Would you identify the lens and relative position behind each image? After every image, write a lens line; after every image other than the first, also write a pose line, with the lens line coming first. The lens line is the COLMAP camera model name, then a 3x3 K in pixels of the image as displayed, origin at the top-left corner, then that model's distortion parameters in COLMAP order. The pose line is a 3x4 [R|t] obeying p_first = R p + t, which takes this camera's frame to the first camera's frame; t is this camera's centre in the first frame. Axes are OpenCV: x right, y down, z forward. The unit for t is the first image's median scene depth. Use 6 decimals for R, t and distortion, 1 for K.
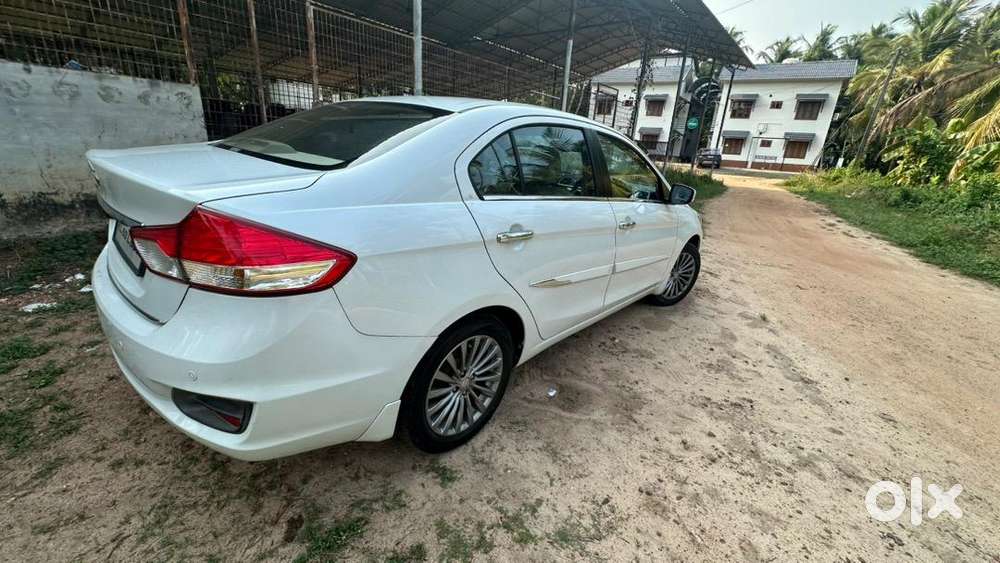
lens RADIAL K [[400.8, 0, 497.5], [0, 400.8, 282.8], [0, 0, 1]] dist [-0.006508, 0.002183]
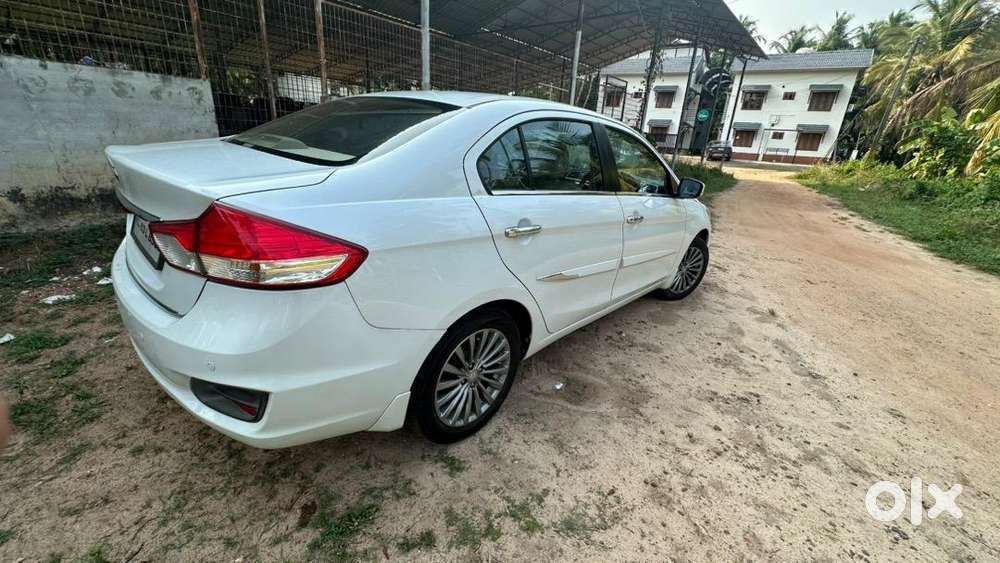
lens RADIAL K [[400.8, 0, 497.6], [0, 400.8, 282.8], [0, 0, 1]] dist [-0.006508, 0.002183]
pose [[0.999848, 0.003111, -0.017144, -0.001987], [-0.002833, 0.999865, 0.016206, -0.001099], [0.017192, -0.016155, 0.999722, -0.009511]]
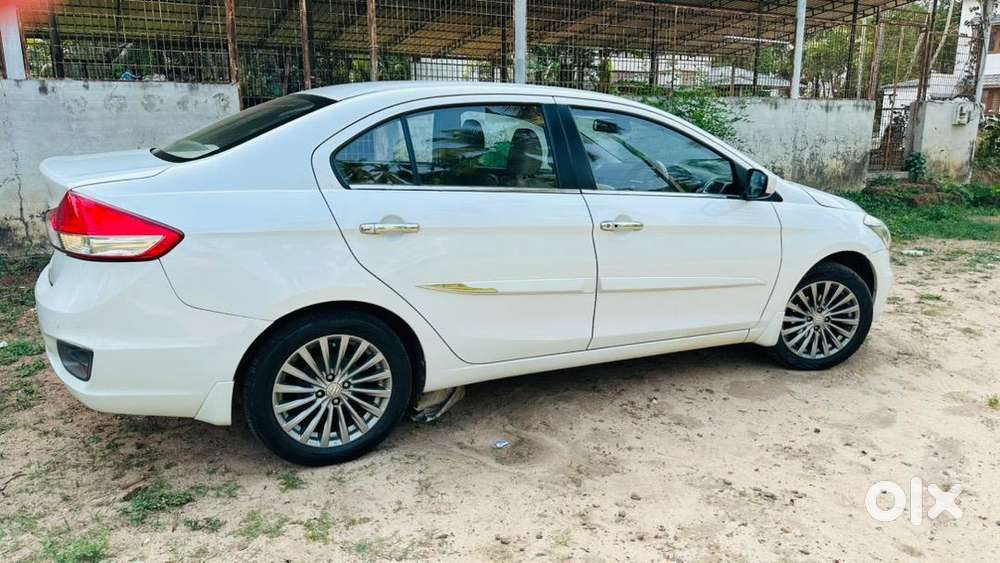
lens RADIAL K [[707.2, 0, 504.1], [0, 707.2, 286.9], [0, 0, 1]] dist [0.037381, -0.048136]
pose [[0.925826, 0.017915, -0.377524, 0.729913], [-0.063287, 0.992121, -0.108122, 0.141563], [0.372613, 0.123995, 0.919666, -0.293738]]
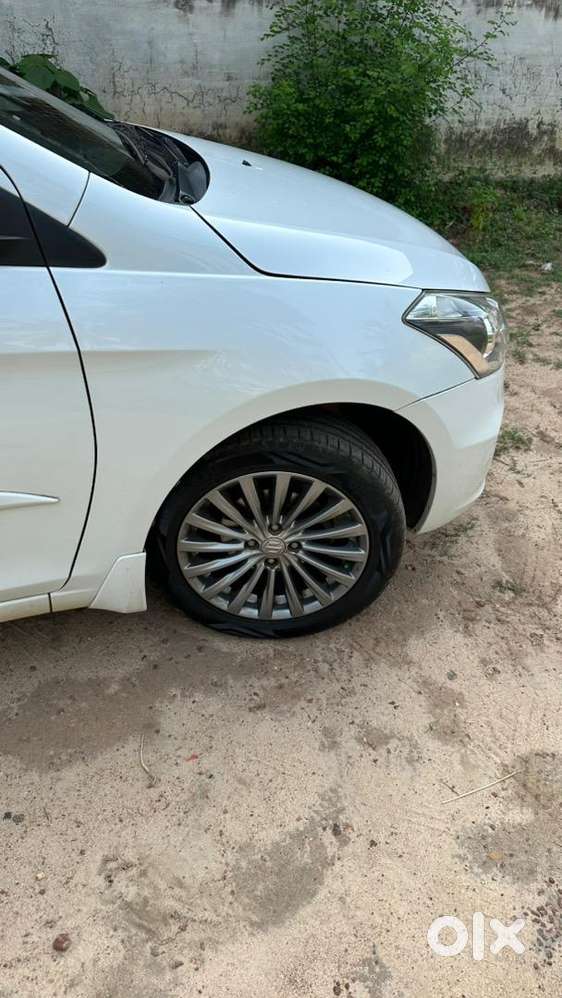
lens RADIAL K [[705.8, 0, 279.7], [0, 705.8, 496.5], [0, 0, 1]] dist [0.037381, -0.048136]
pose [[0.896532, 0.200909, -0.394800, 1.104905], [-0.114013, 0.965864, 0.232609, -0.273978], [0.428056, -0.163529, 0.888834, 1.074174]]
